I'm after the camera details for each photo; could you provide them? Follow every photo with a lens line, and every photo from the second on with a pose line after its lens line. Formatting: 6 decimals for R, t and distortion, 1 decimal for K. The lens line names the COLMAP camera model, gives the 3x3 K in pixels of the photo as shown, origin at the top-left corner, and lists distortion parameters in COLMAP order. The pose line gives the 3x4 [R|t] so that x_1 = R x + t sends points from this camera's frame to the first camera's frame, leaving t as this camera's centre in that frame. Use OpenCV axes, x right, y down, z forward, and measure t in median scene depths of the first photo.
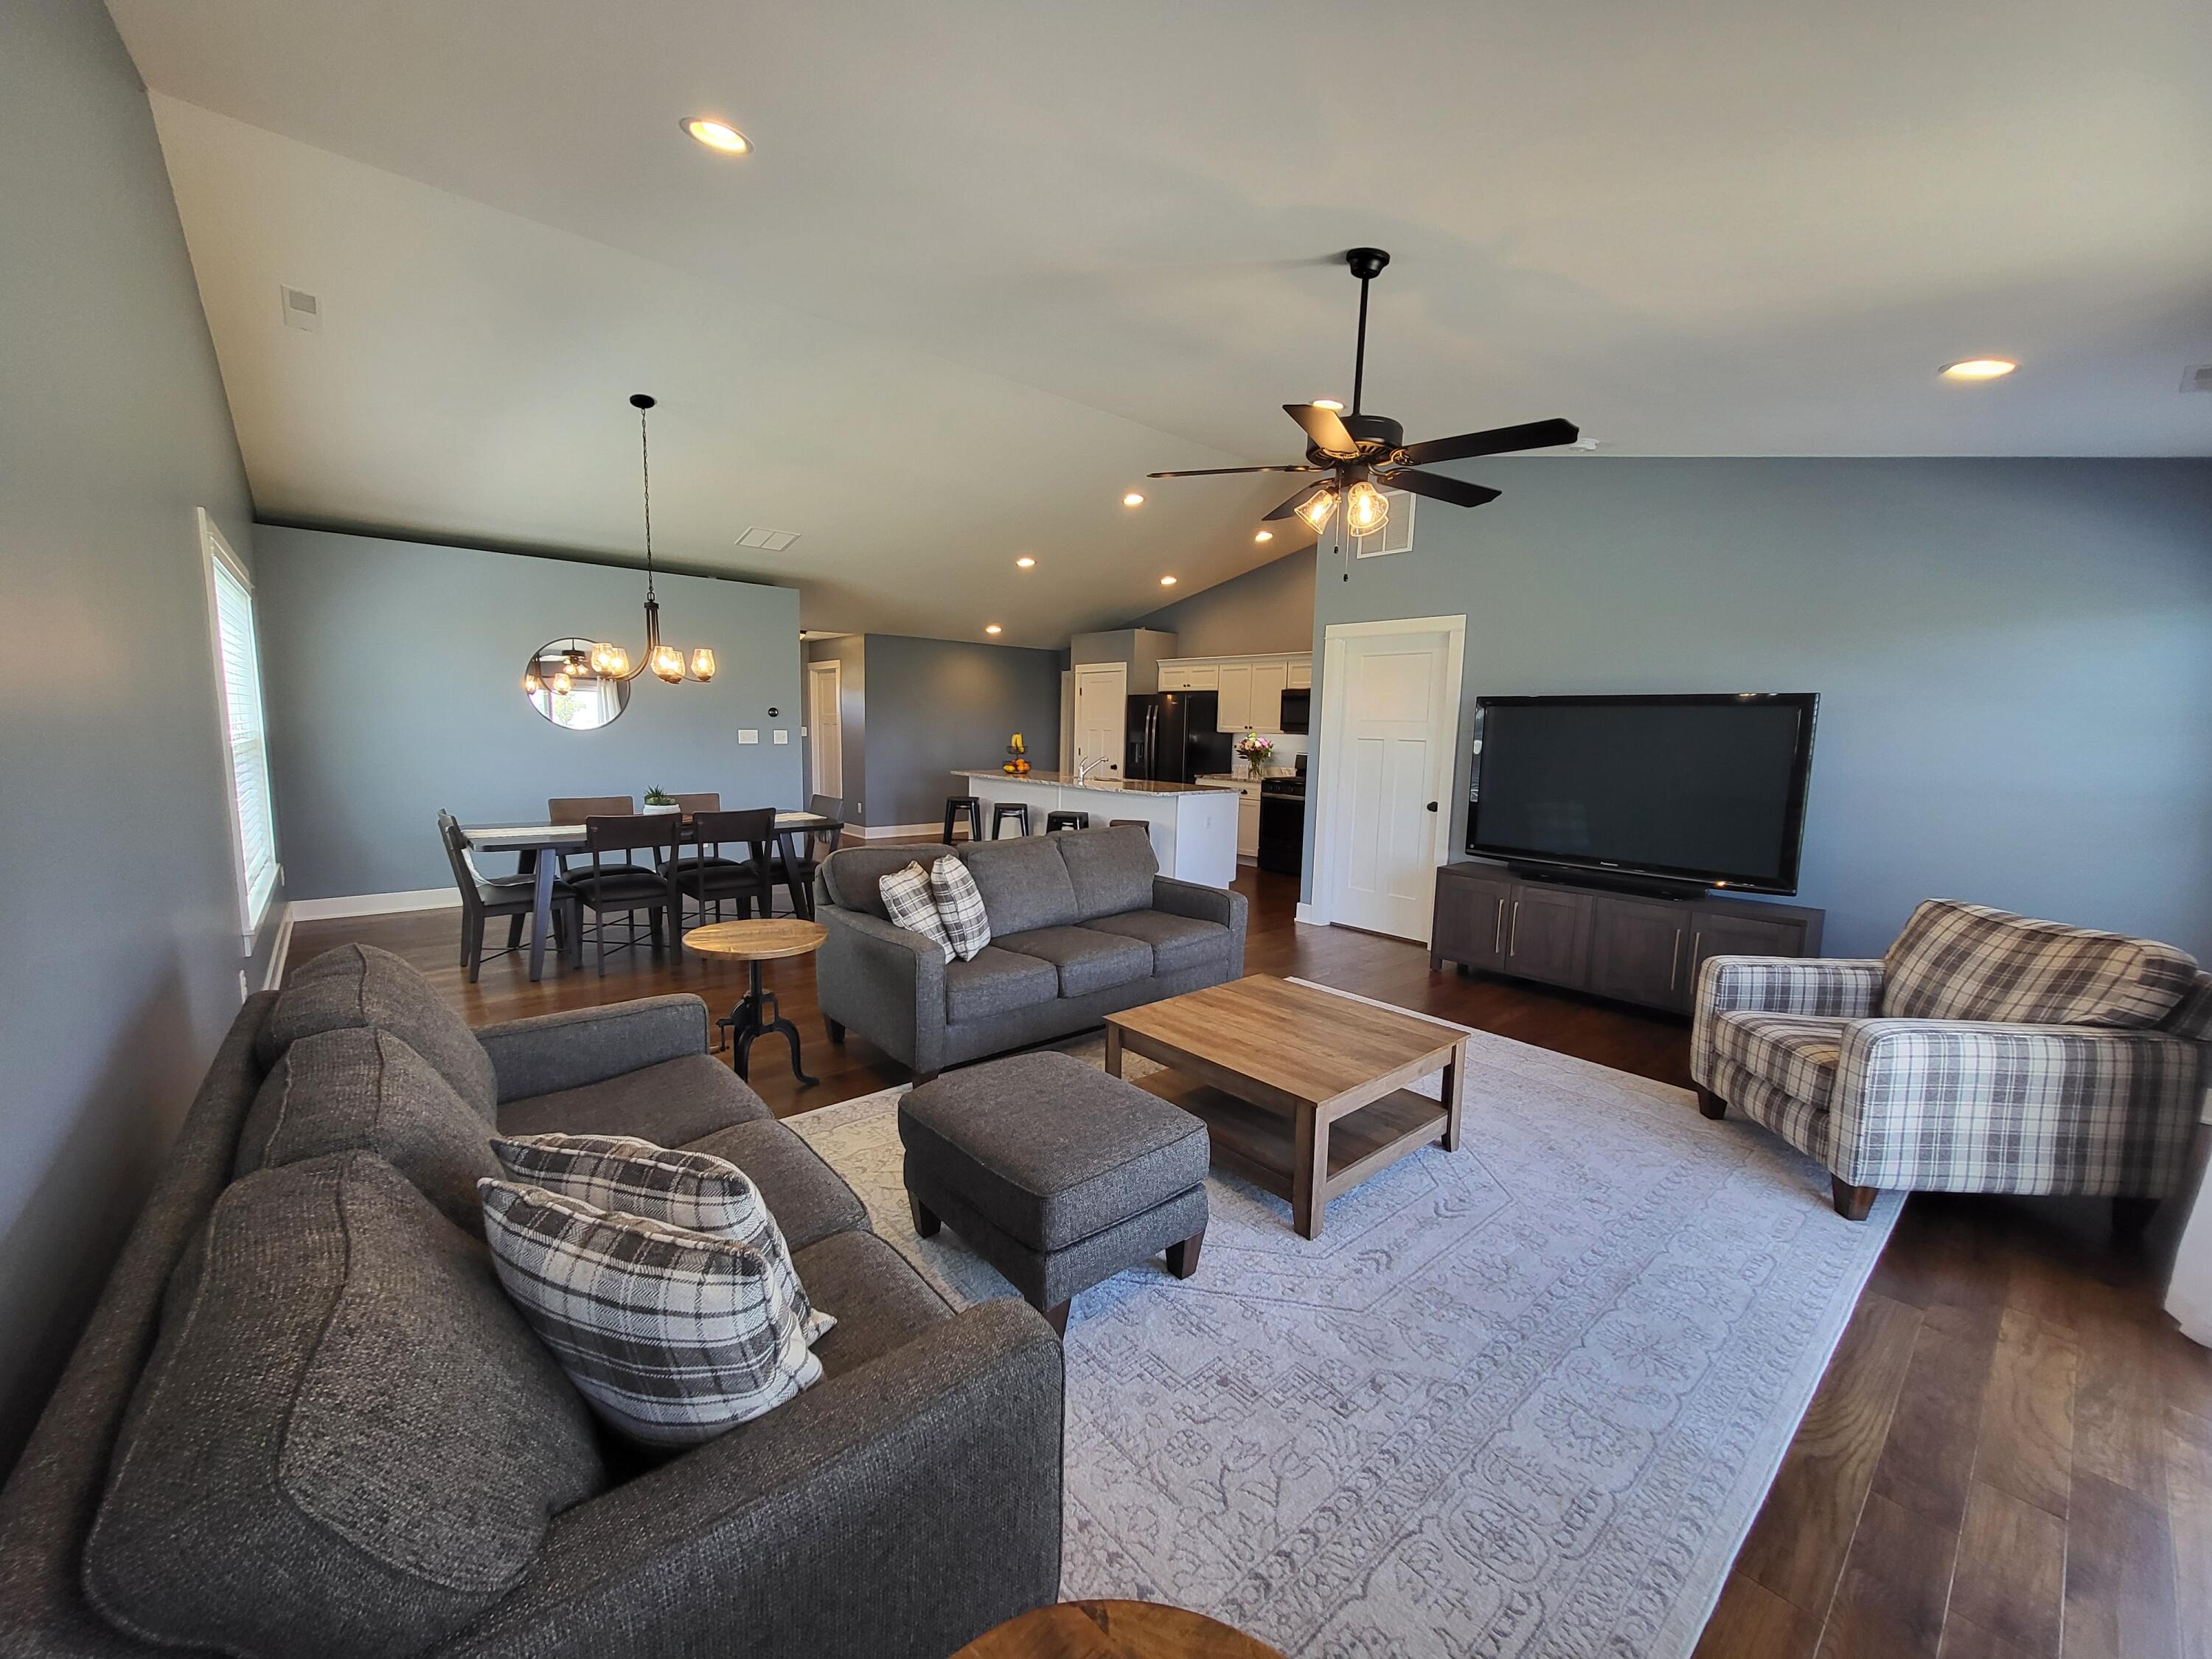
lens RADIAL K [[865.1, 0, 1096.1], [0, 865.1, 817.0], [0, 0, 1]] dist [0.001707, -0.001407]
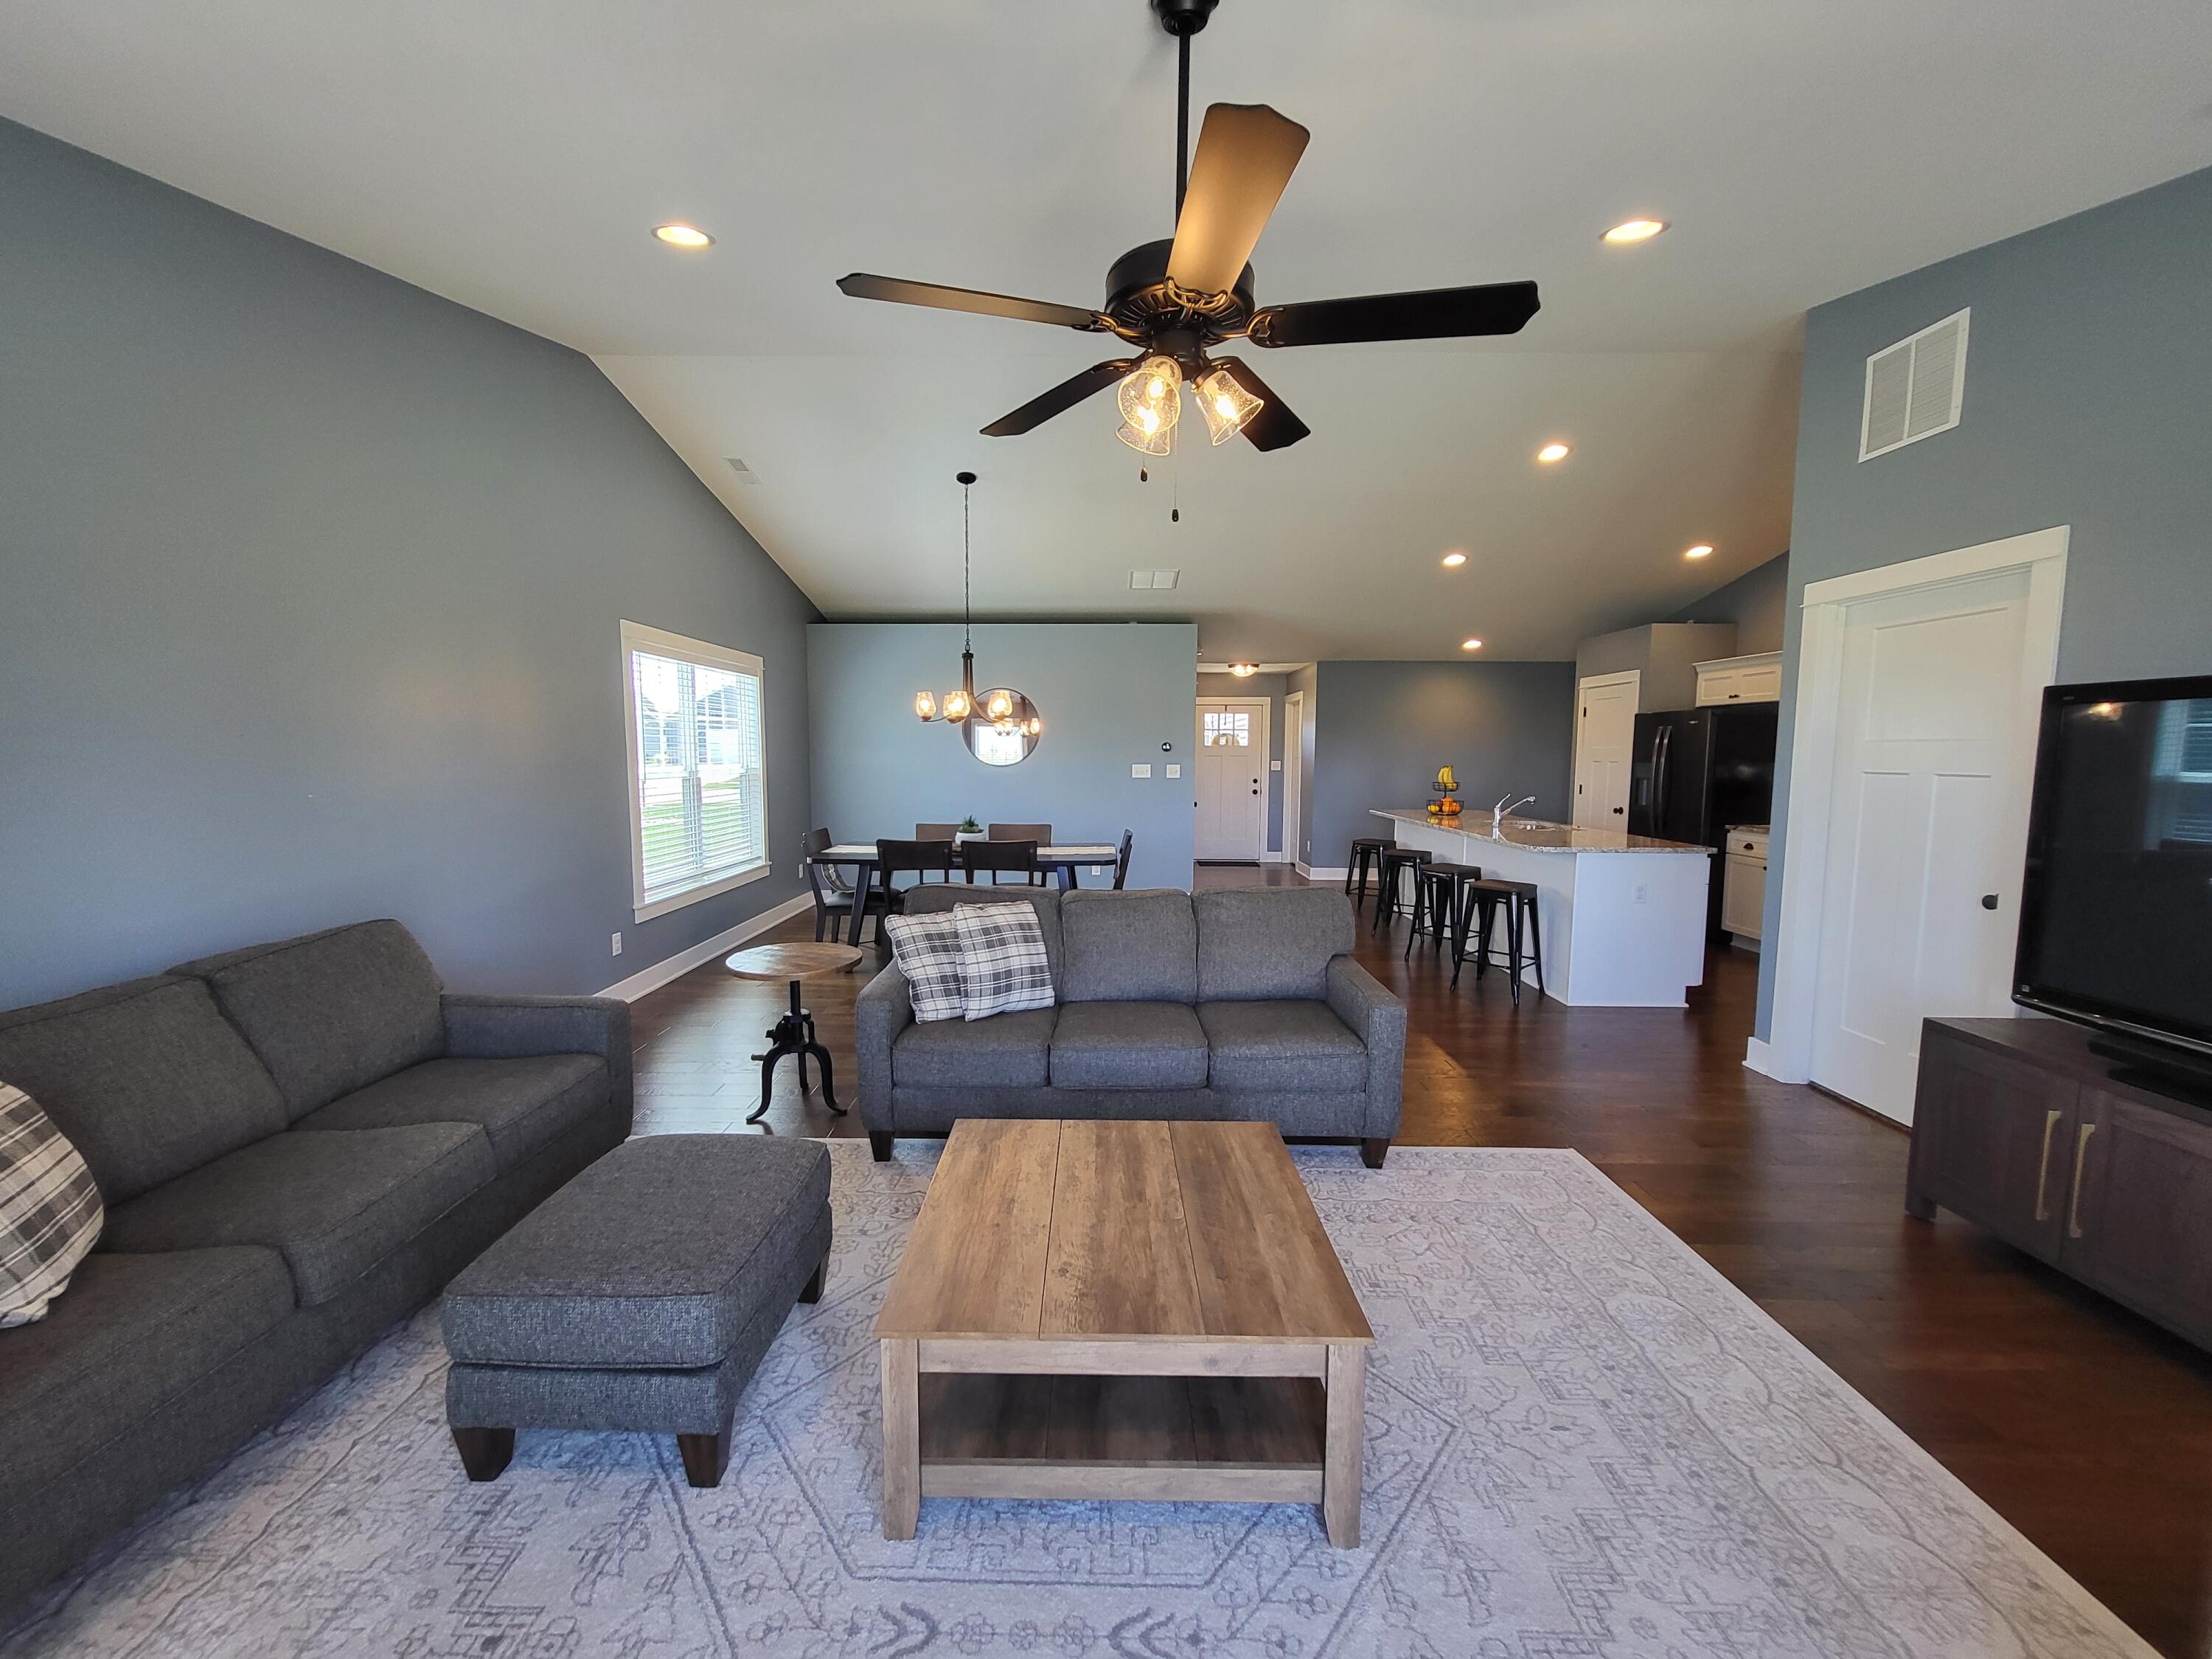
lens RADIAL K [[865.1, 0, 1096.4], [0, 865.1, 824.8], [0, 0, 1]] dist [0.001707, -0.001407]
pose [[0.748085, 0.037774, -0.662527, 0.314418], [-0.058129, 0.998271, -0.008719, -0.020951], [0.661052, 0.045034, 0.748988, 0.239464]]
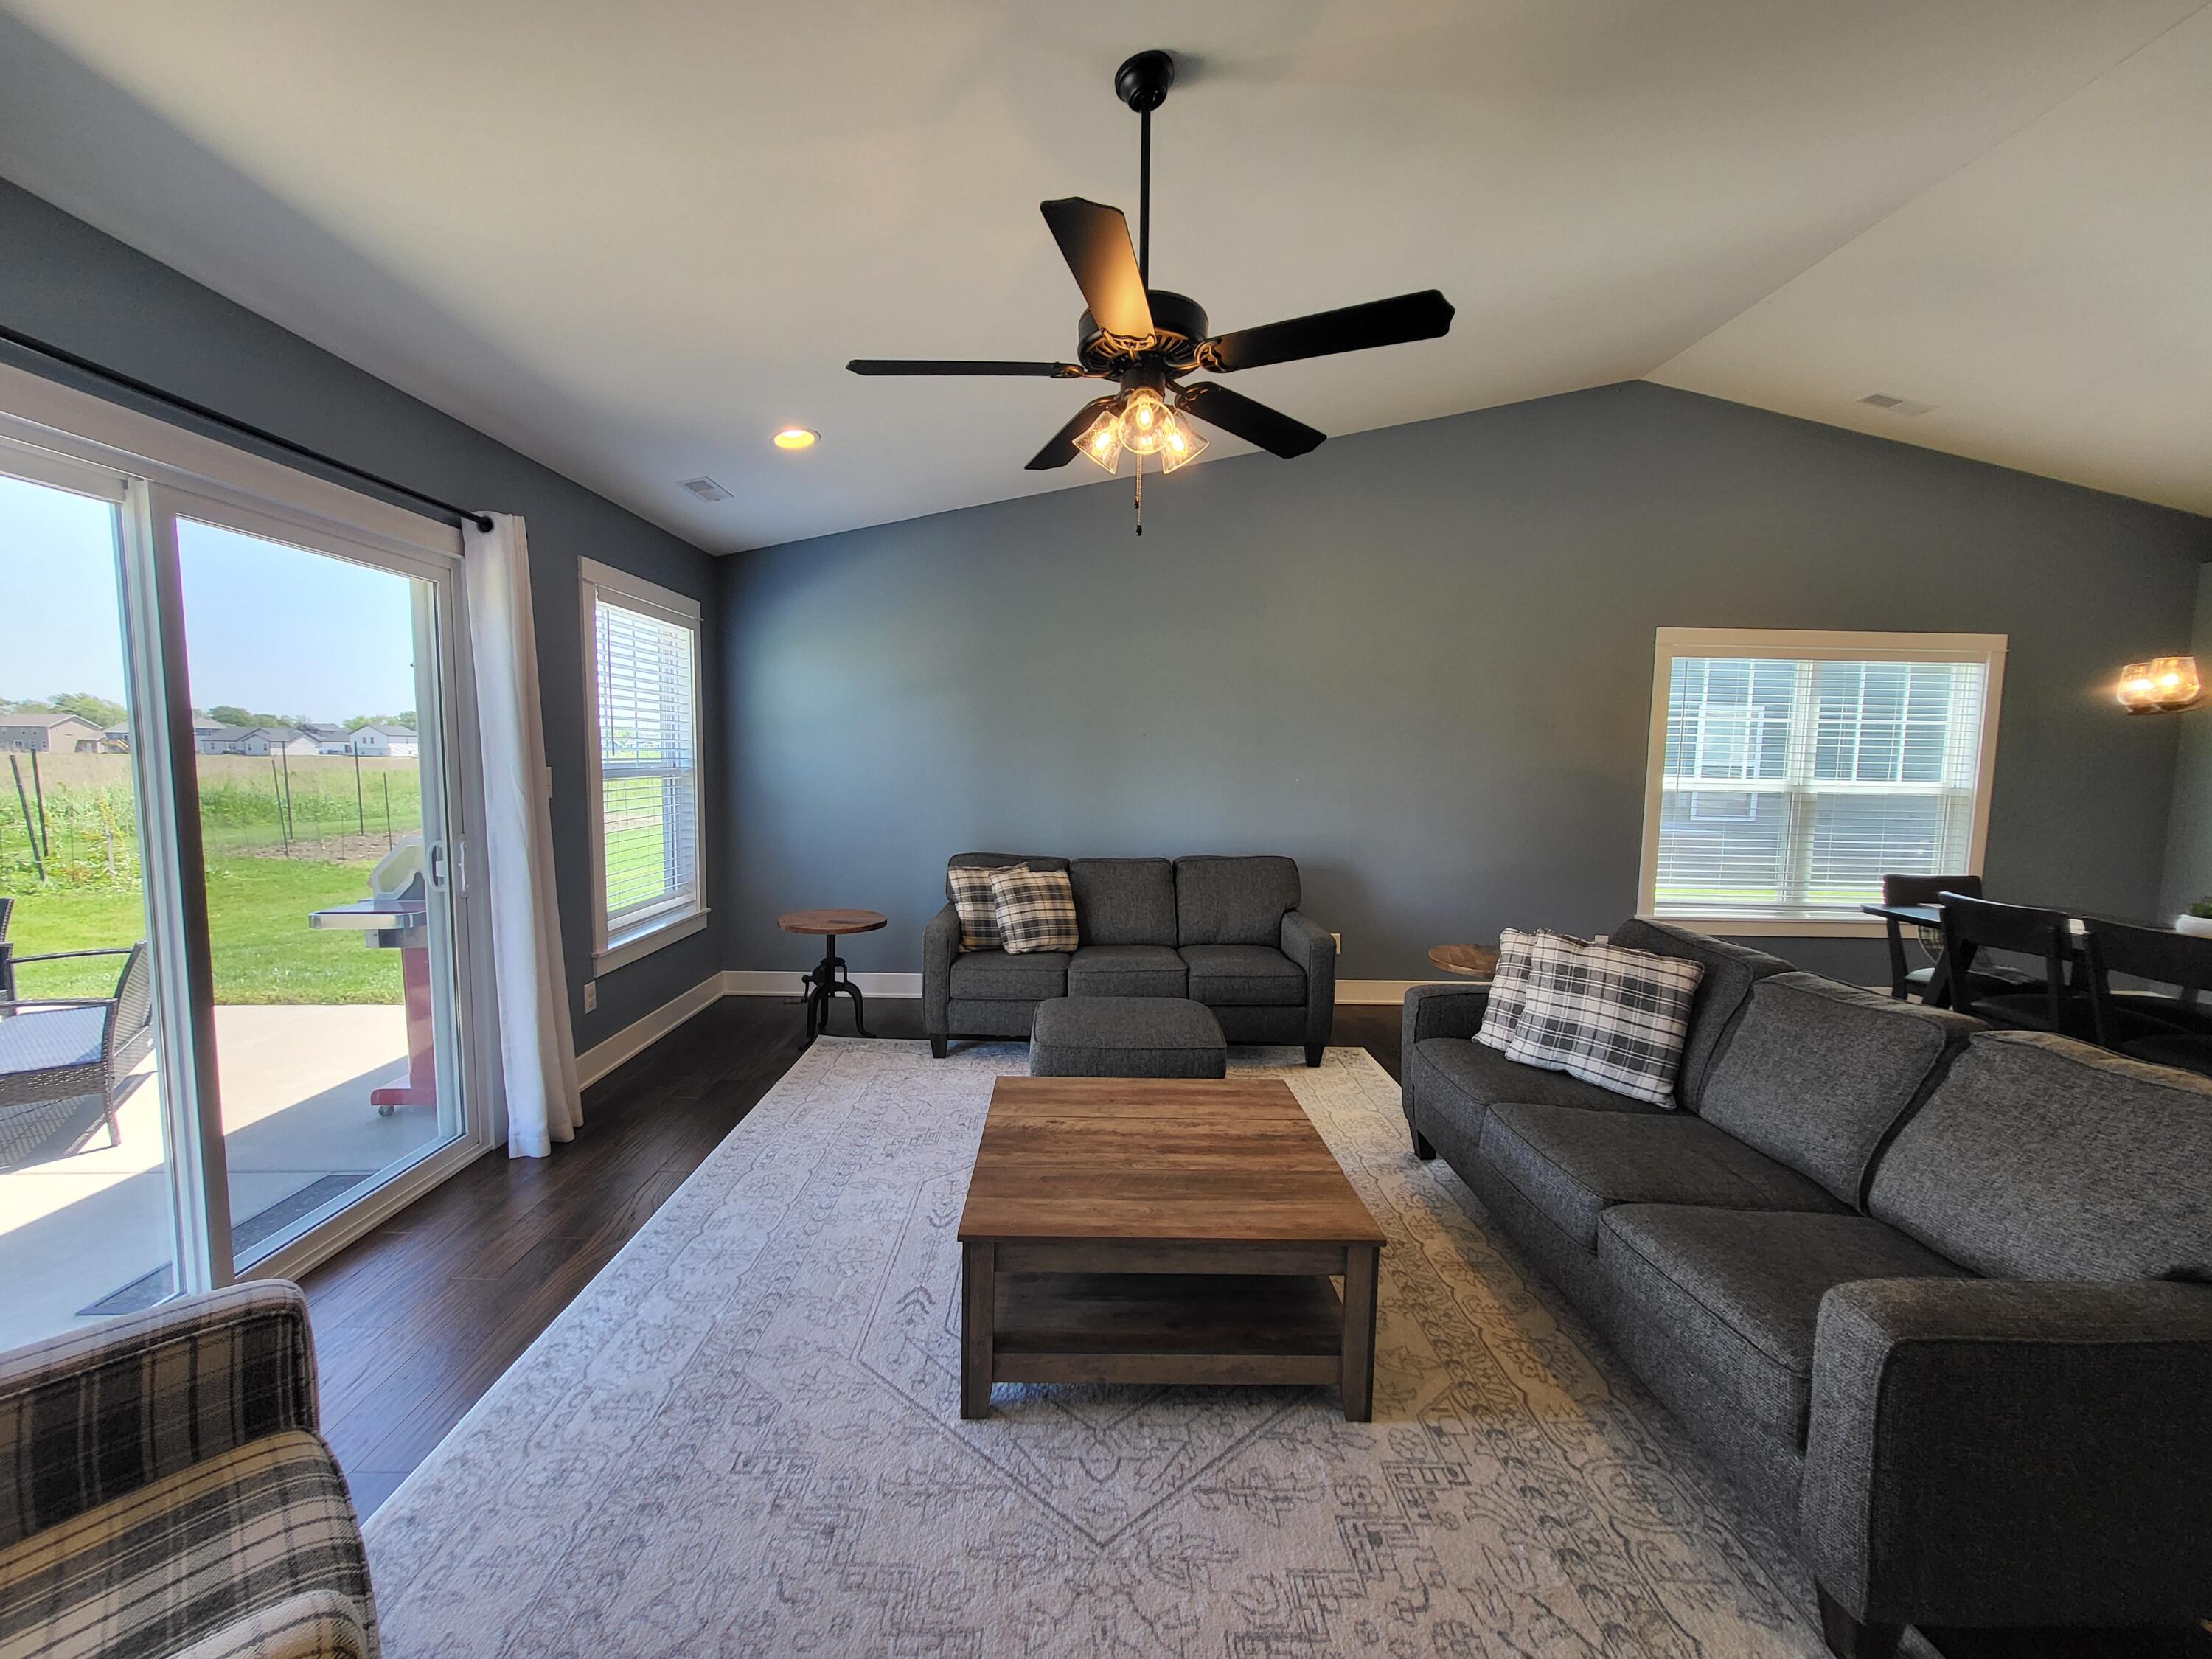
lens RADIAL K [[865.1, 0, 1091.0], [0, 865.1, 837.0], [0, 0, 1]] dist [0.001707, -0.001407]
pose [[-0.642990, 0.037816, -0.764940, 0.403996], [-0.113681, 0.983004, 0.144154, -0.059520], [0.757390, 0.179649, -0.627763, 0.687132]]
